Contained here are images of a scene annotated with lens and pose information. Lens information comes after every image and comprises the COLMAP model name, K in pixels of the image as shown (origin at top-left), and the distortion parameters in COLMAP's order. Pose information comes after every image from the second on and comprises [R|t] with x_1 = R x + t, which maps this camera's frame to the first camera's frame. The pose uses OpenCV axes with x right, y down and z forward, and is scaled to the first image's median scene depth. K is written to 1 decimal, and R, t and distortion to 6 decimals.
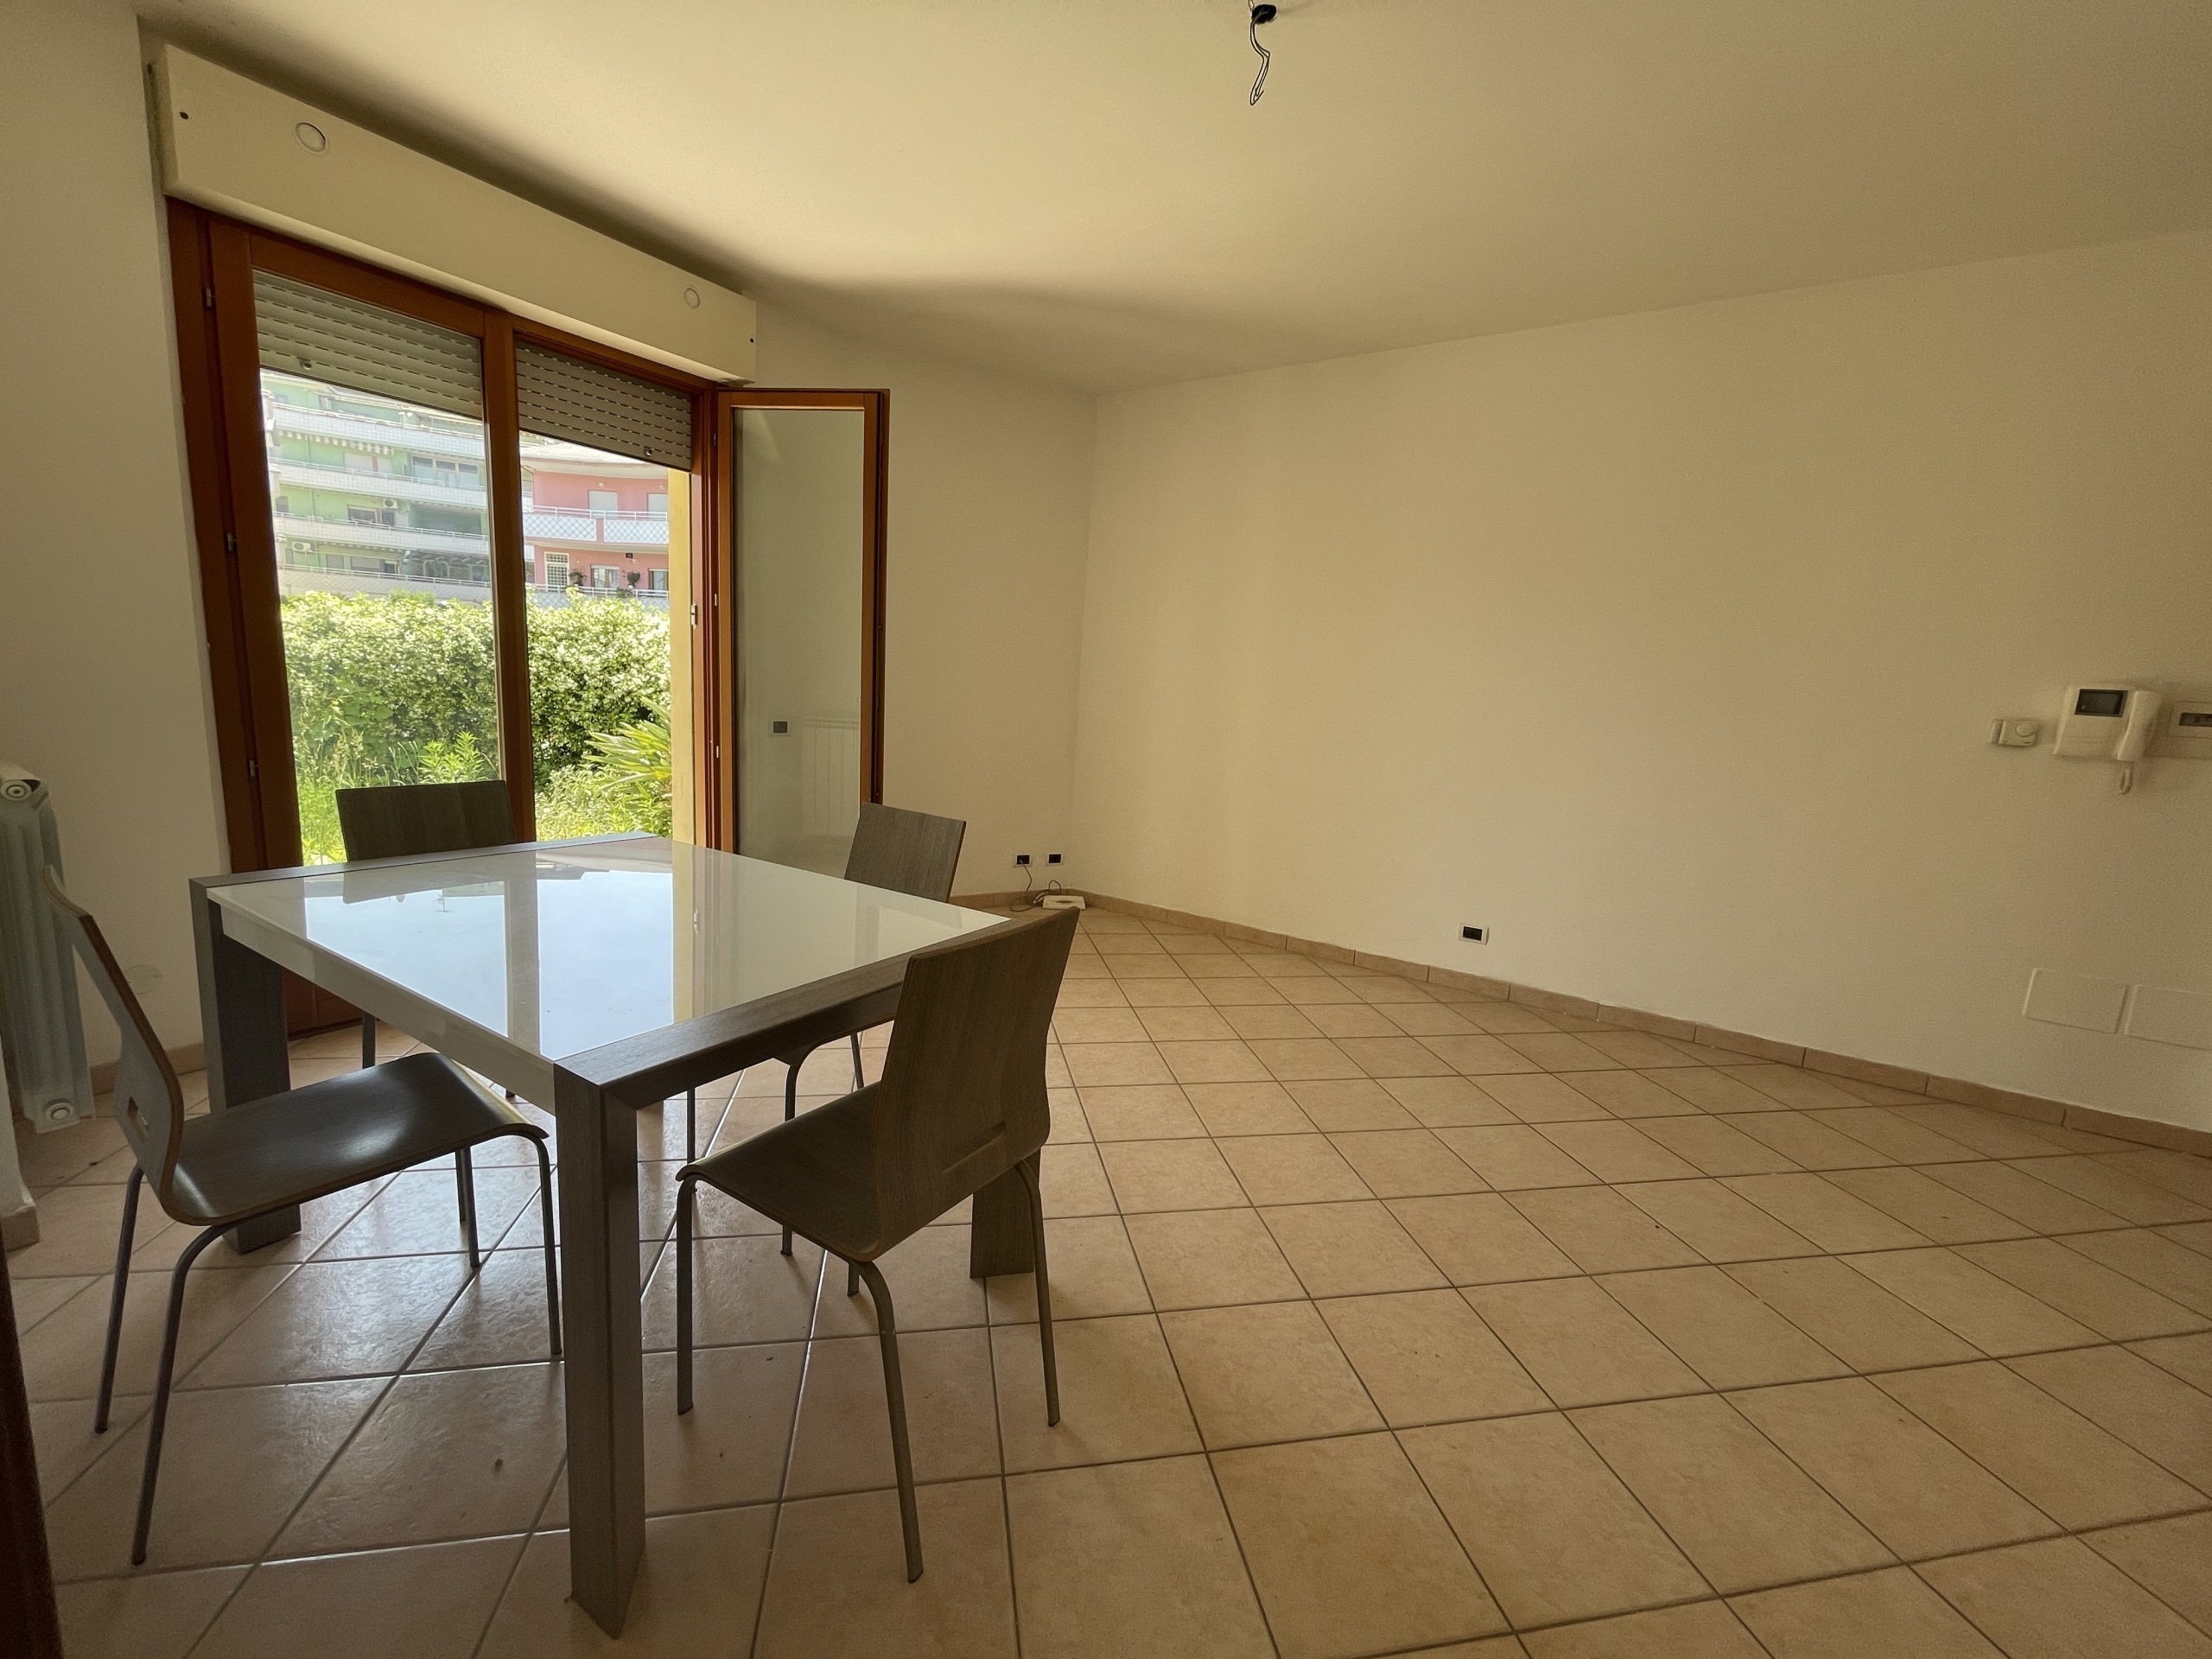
lens RADIAL K [[896.5, 0, 1107.2], [0, 896.5, 826.7], [0, 0, 1]] dist [-0.008496, 0.004371]
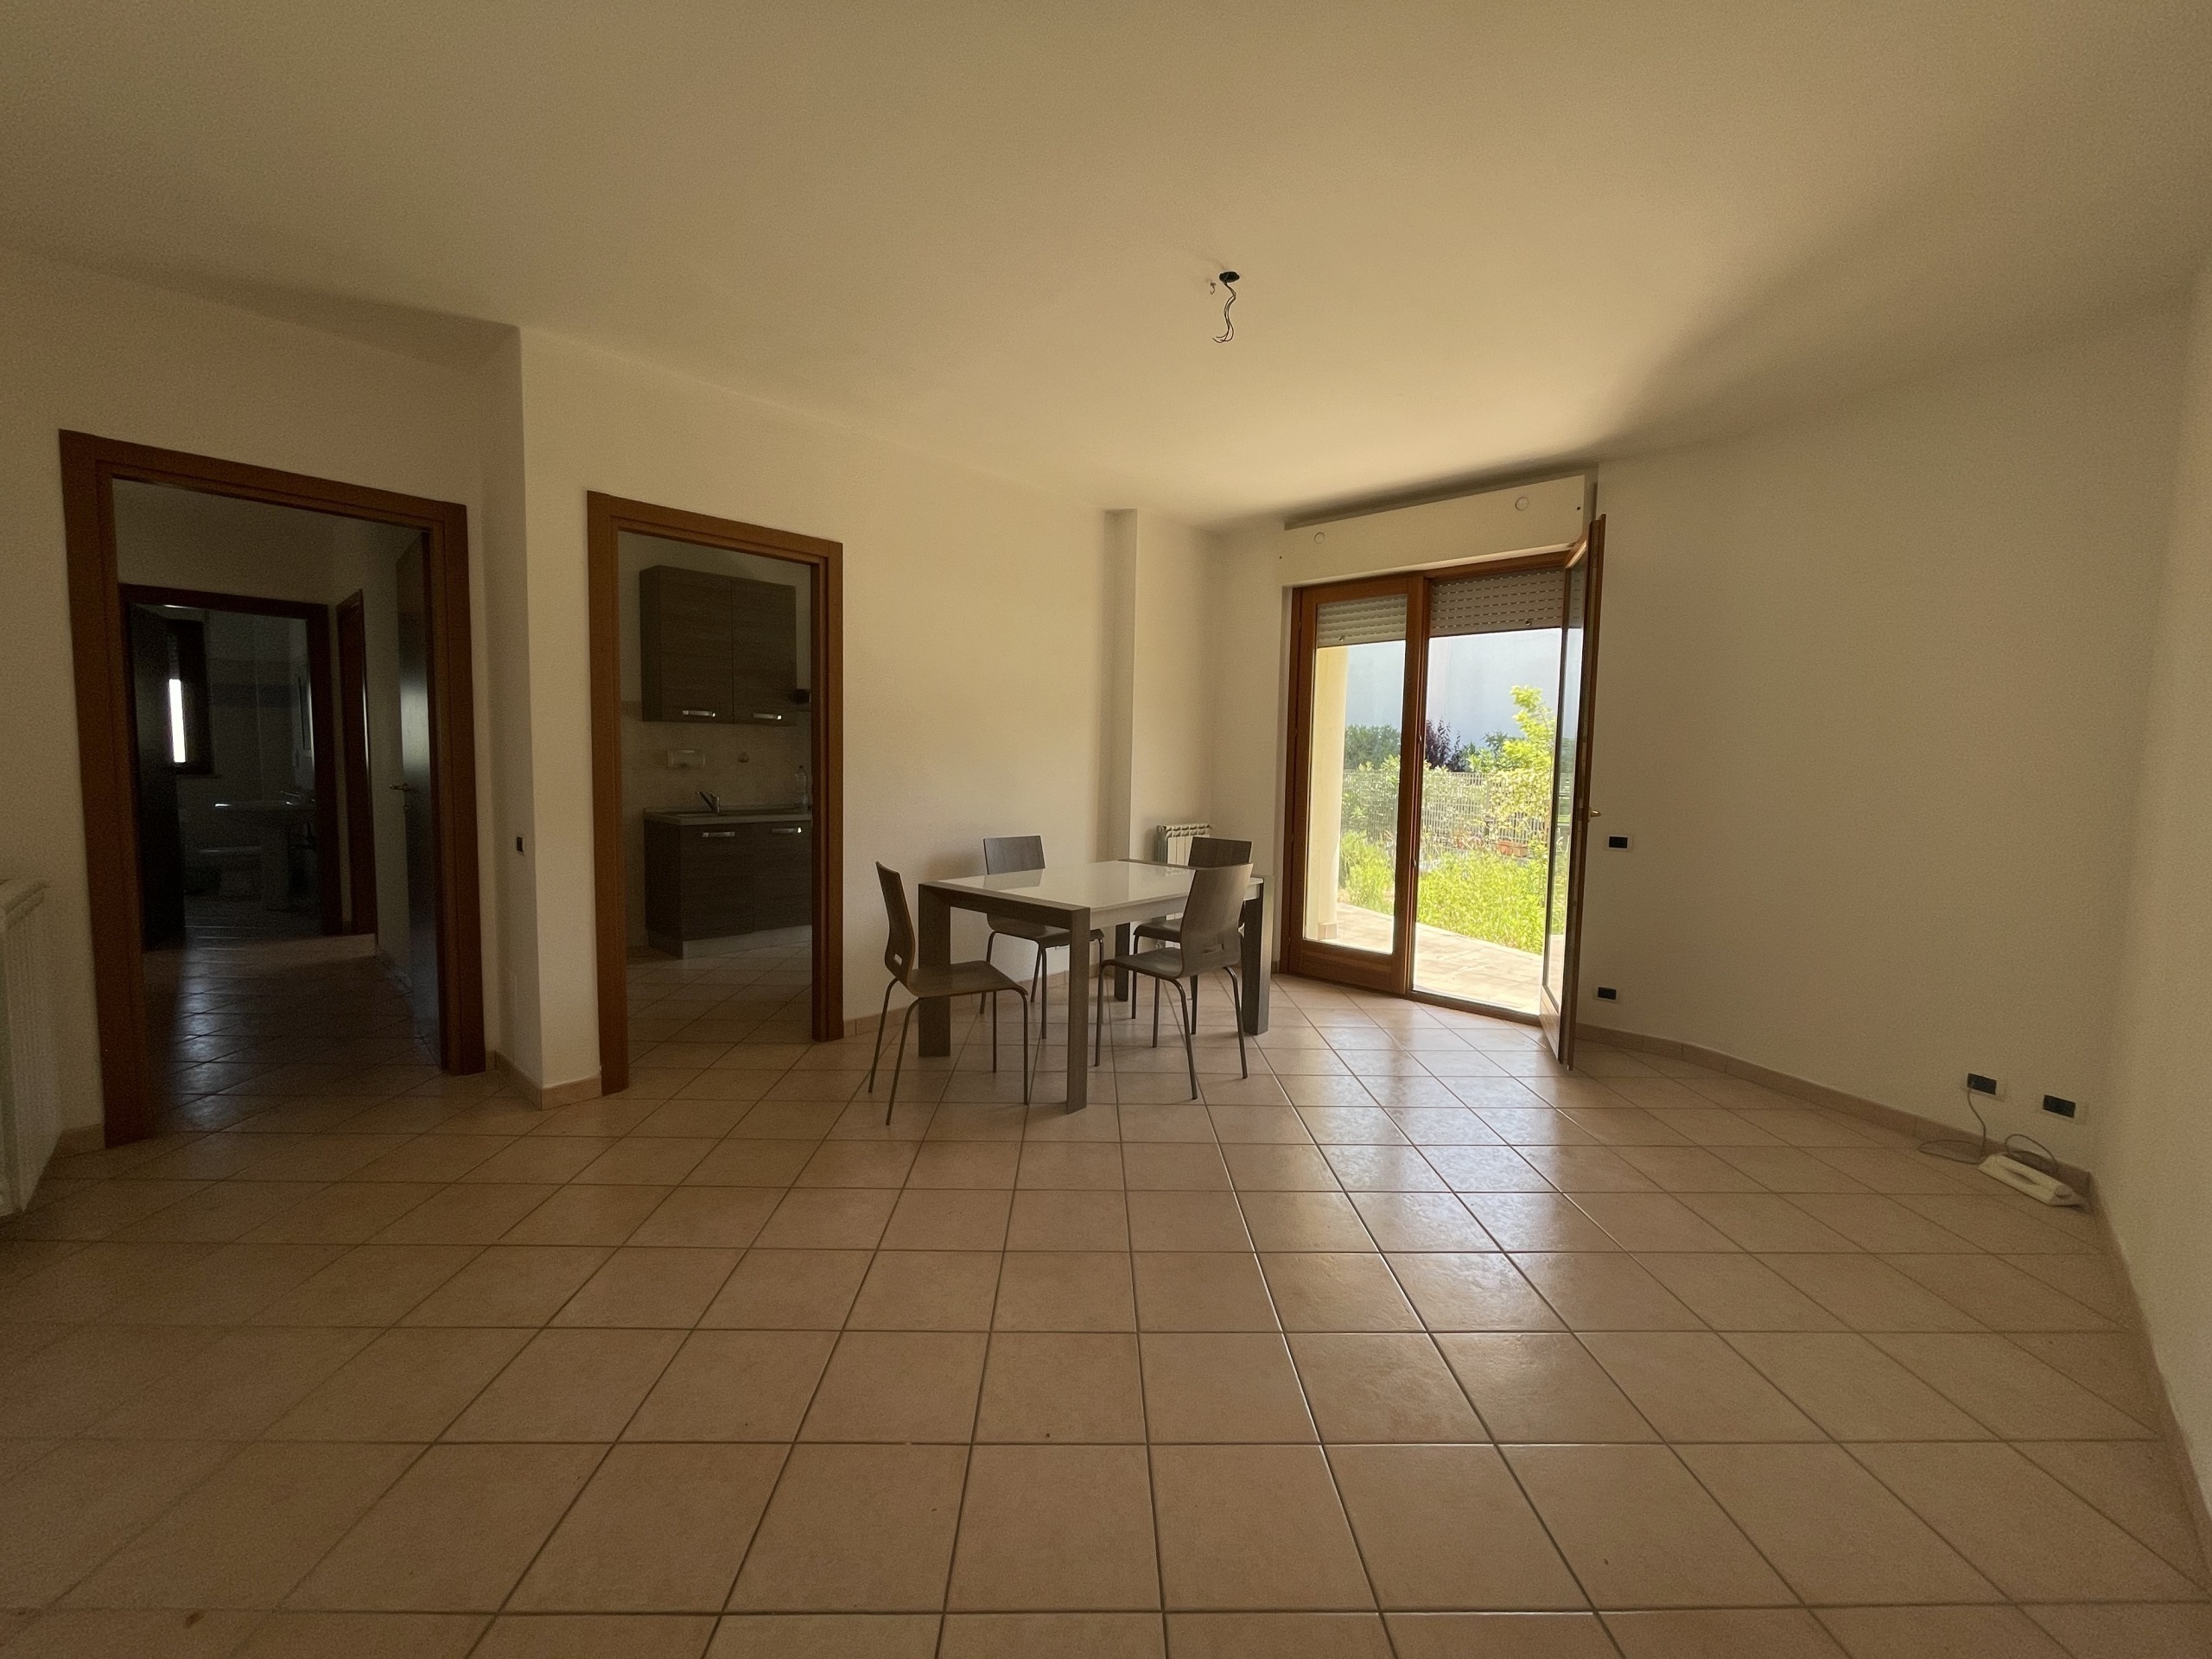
lens RADIAL K [[896.5, 0, 1104.7], [0, 896.5, 822.3], [0, 0, 1]] dist [-0.008496, 0.004371]
pose [[-0.181848, 0.010846, -0.983267, 0.885697], [-0.184070, 0.981888, 0.044873, -0.081227], [0.965945, 0.189150, -0.176558, 0.695274]]
